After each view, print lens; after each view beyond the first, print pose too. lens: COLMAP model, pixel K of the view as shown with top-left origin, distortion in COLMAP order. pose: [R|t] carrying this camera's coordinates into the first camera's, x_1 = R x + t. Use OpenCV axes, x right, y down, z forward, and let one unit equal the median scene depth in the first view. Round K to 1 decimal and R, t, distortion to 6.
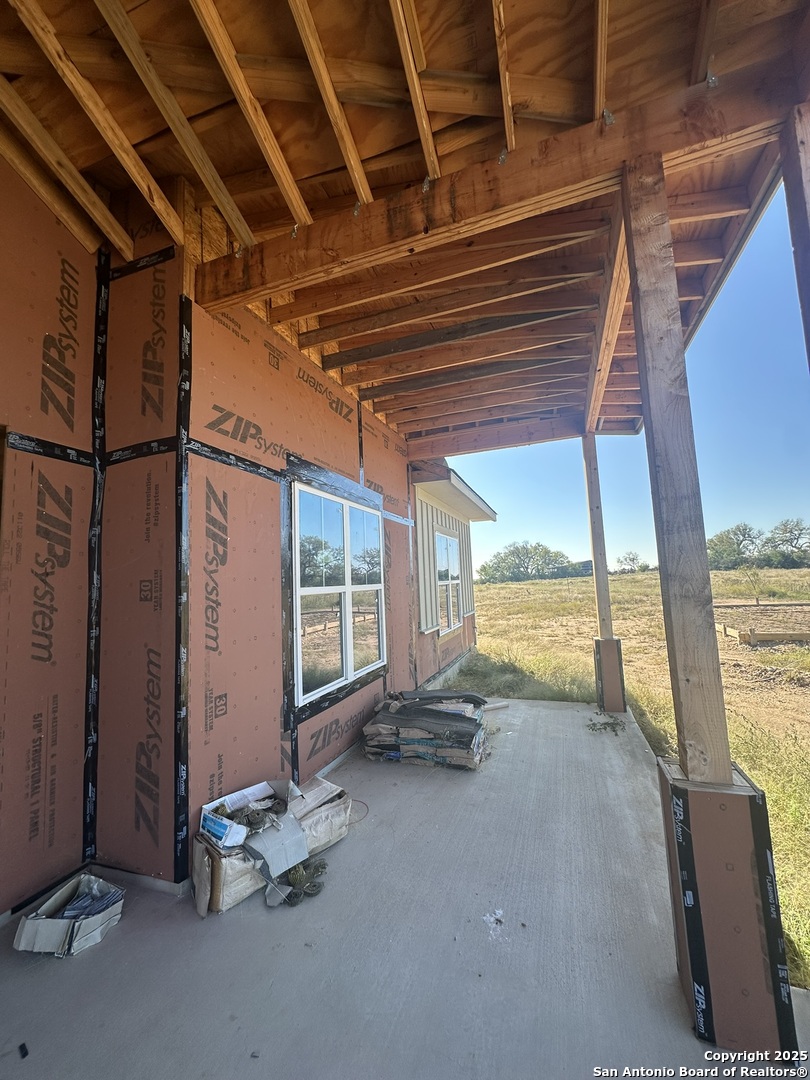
lens RADIAL K [[433.3, 0, 403.5], [0, 433.3, 542.3], [0, 0, 1]] dist [-0.004535, -0.000190]
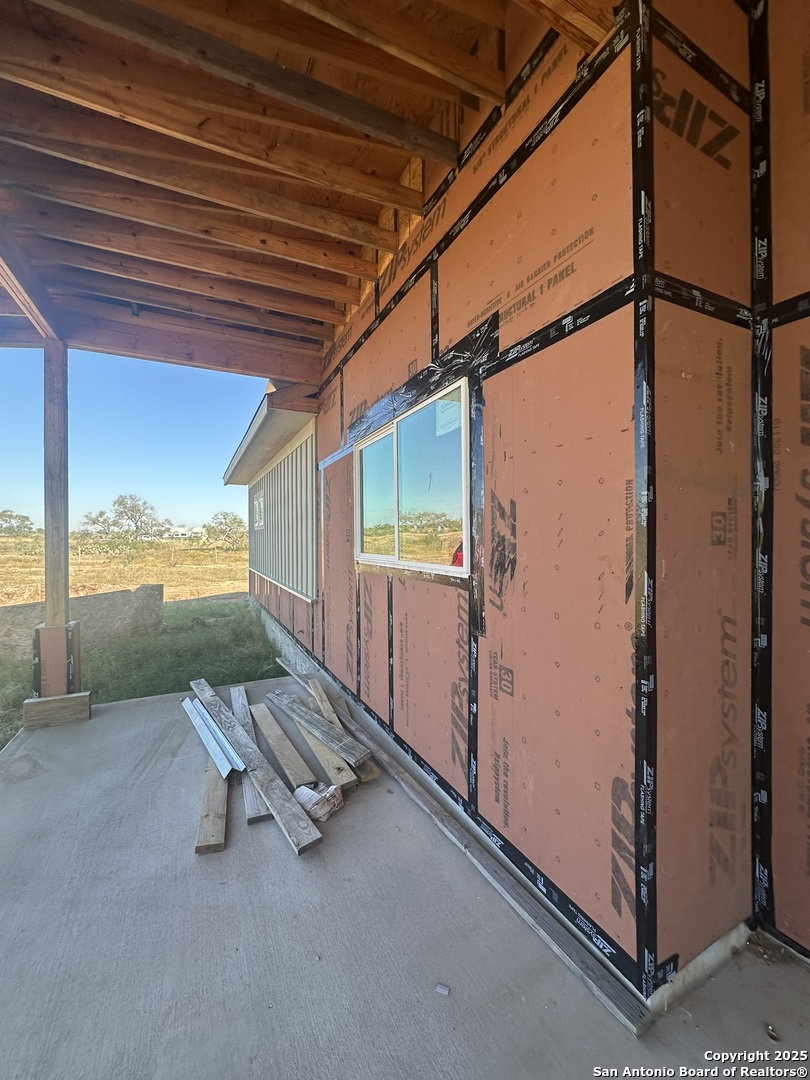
lens RADIAL K [[433.3, 0, 401.9], [0, 433.3, 539.2], [0, 0, 1]] dist [-0.004535, -0.000190]
pose [[0.428730, 0.046216, -0.902250, -0.203250], [0.075336, 0.993384, 0.086682, 0.033915], [0.900286, -0.105135, 0.422412, 0.283693]]
